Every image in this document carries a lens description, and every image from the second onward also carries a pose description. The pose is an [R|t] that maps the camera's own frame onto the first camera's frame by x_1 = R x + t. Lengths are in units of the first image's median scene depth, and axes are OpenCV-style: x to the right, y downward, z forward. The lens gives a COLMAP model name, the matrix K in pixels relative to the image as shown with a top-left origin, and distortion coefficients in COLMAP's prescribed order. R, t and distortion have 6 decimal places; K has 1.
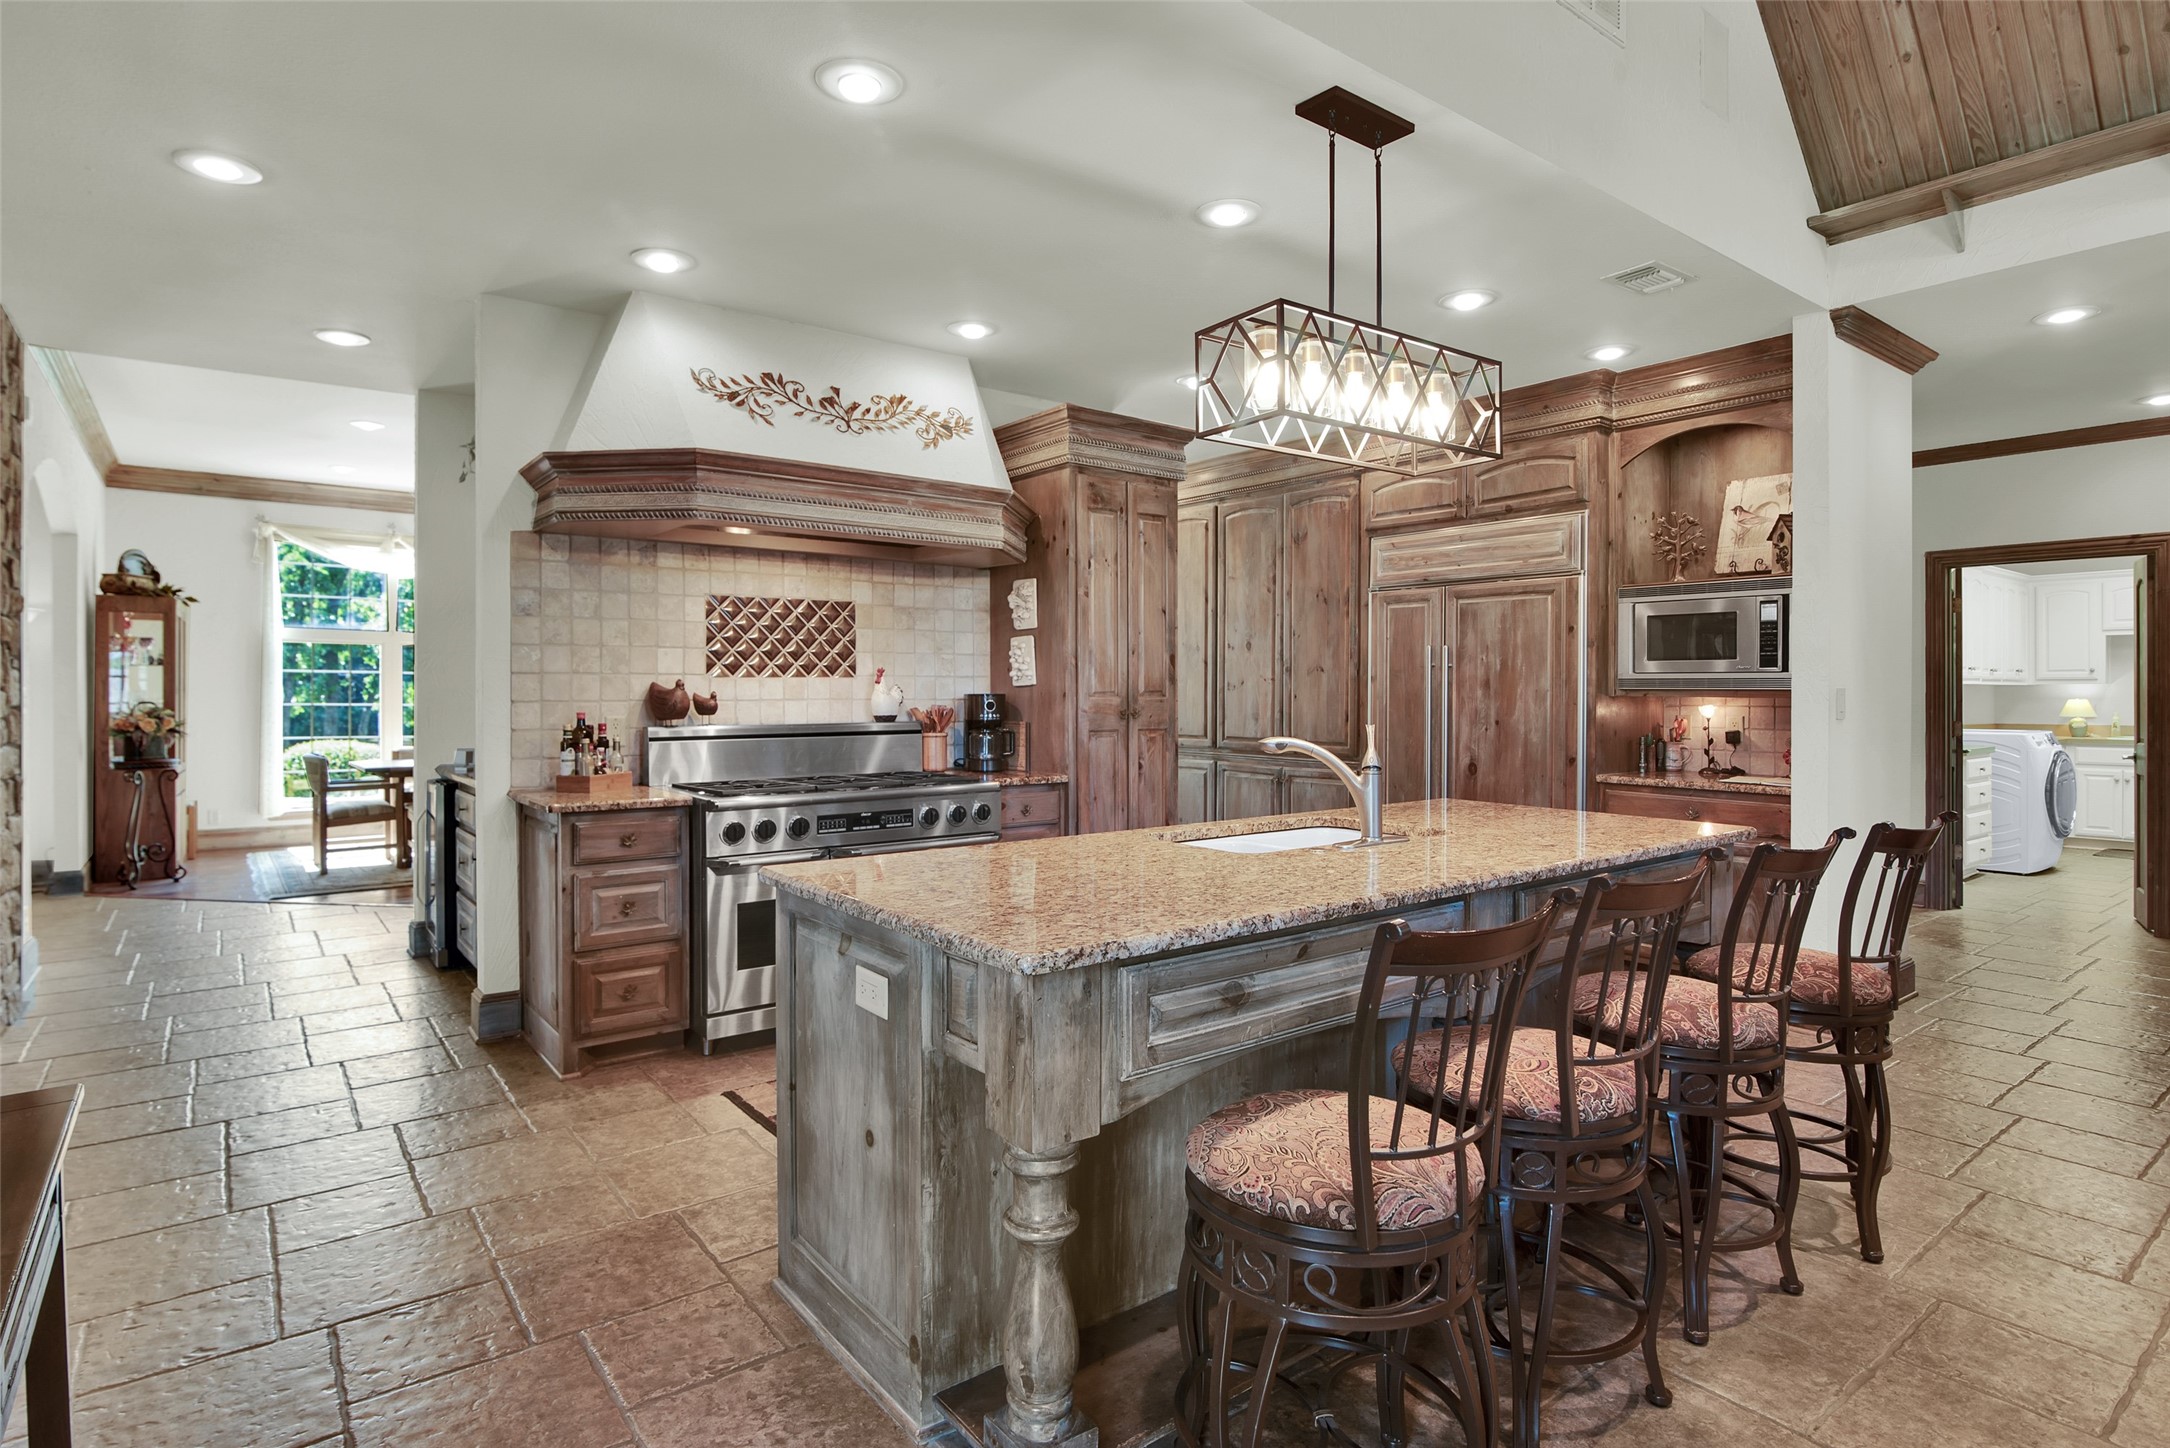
lens RADIAL K [[1128.1, 0, 1082.5], [0, 1128.1, 689.7], [0, 0, 1]] dist [-0.004970, -0.000378]
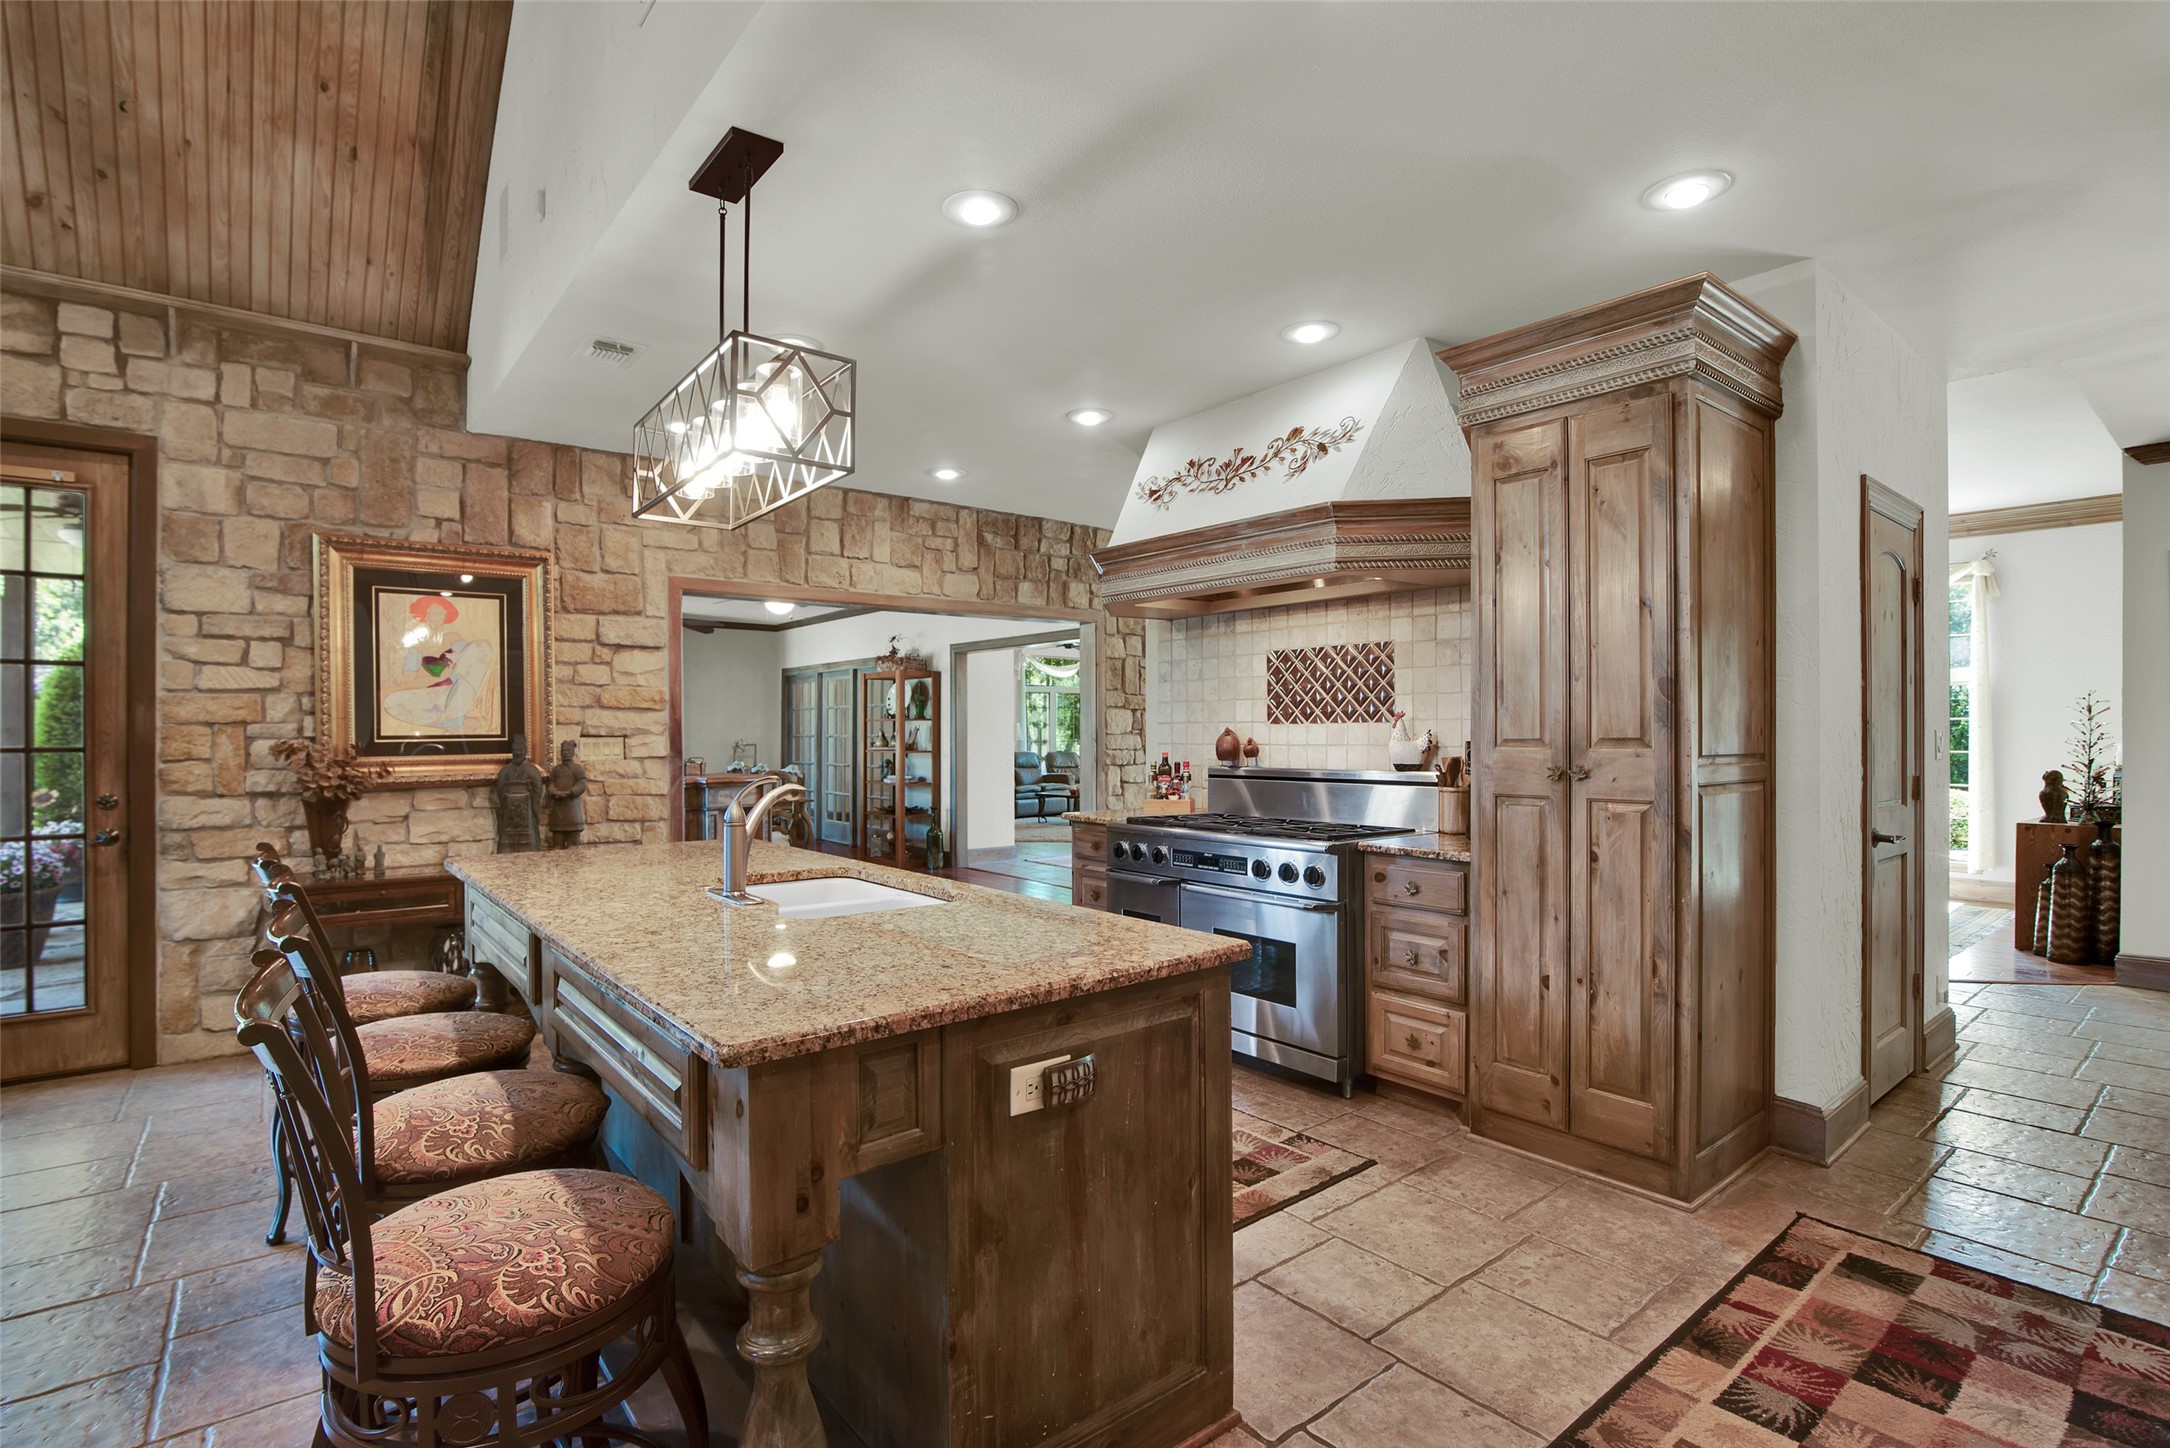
lens RADIAL K [[1020.5, 0, 1036.2], [0, 1020.5, 731.2], [0, 0, 1]] dist [-0.018345, -0.000146]
pose [[-0.001304, -0.001525, -0.999998, 0.621474], [0.002238, 0.999996, -0.001528, -0.002865], [0.999997, -0.002240, -0.001301, 0.690921]]
